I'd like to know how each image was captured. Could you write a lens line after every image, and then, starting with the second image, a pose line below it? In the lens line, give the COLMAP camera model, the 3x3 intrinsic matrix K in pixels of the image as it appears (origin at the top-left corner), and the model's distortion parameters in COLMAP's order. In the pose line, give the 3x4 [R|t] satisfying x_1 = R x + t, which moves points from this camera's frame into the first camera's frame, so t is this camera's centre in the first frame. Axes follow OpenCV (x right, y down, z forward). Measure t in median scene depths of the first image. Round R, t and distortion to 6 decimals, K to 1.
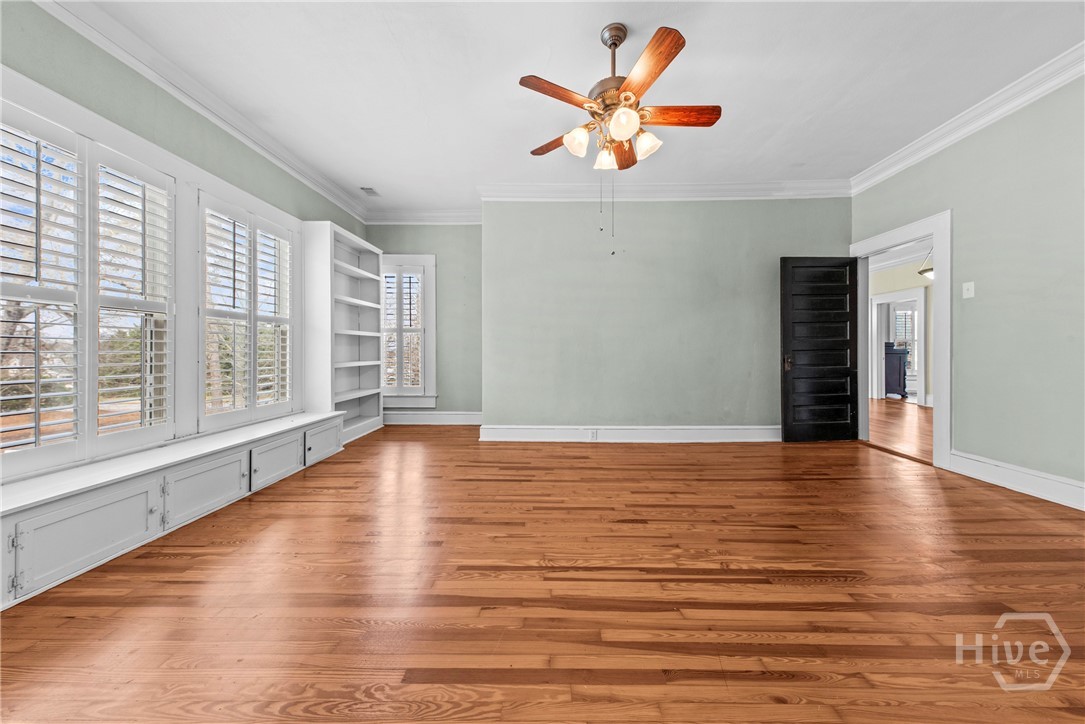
lens RADIAL K [[370.5, 0, 548.0], [0, 370.5, 367.5], [0, 0, 1]] dist [0.001334, -0.000039]
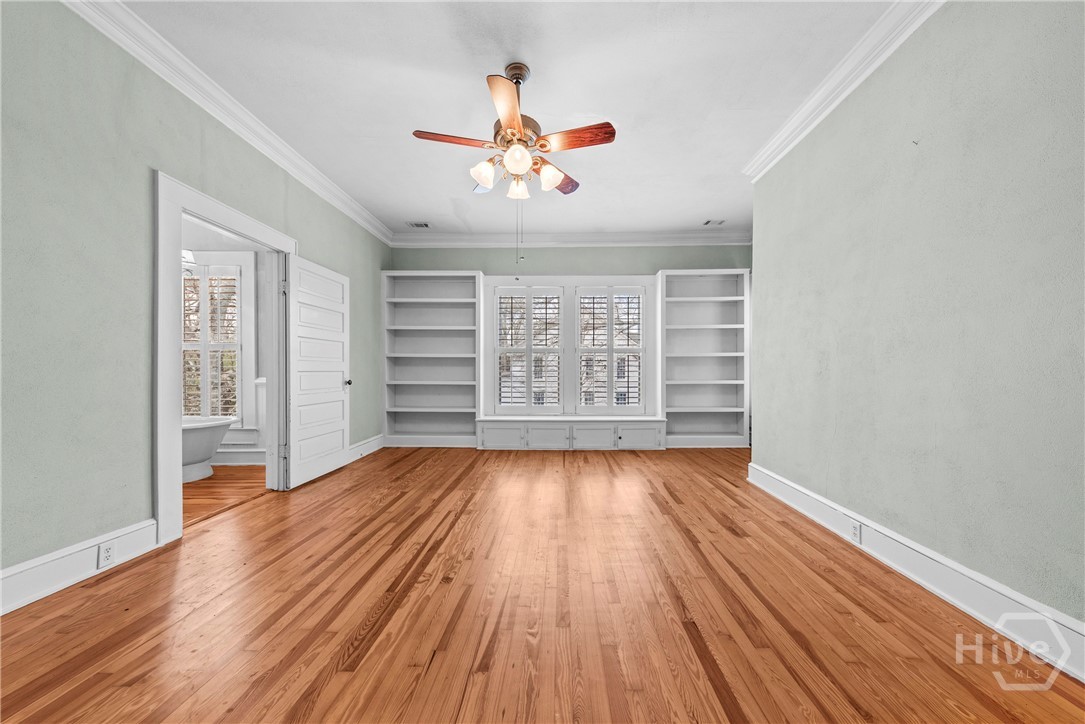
lens RADIAL K [[370.5, 0, 548.0], [0, 370.5, 367.5], [0, 0, 1]] dist [0.001334, -0.000039]
pose [[0.013119, -0.004779, -0.999903, 1.581646], [-0.048059, 0.998830, -0.005405, -0.066361], [0.998758, 0.048126, 0.012874, 1.343156]]
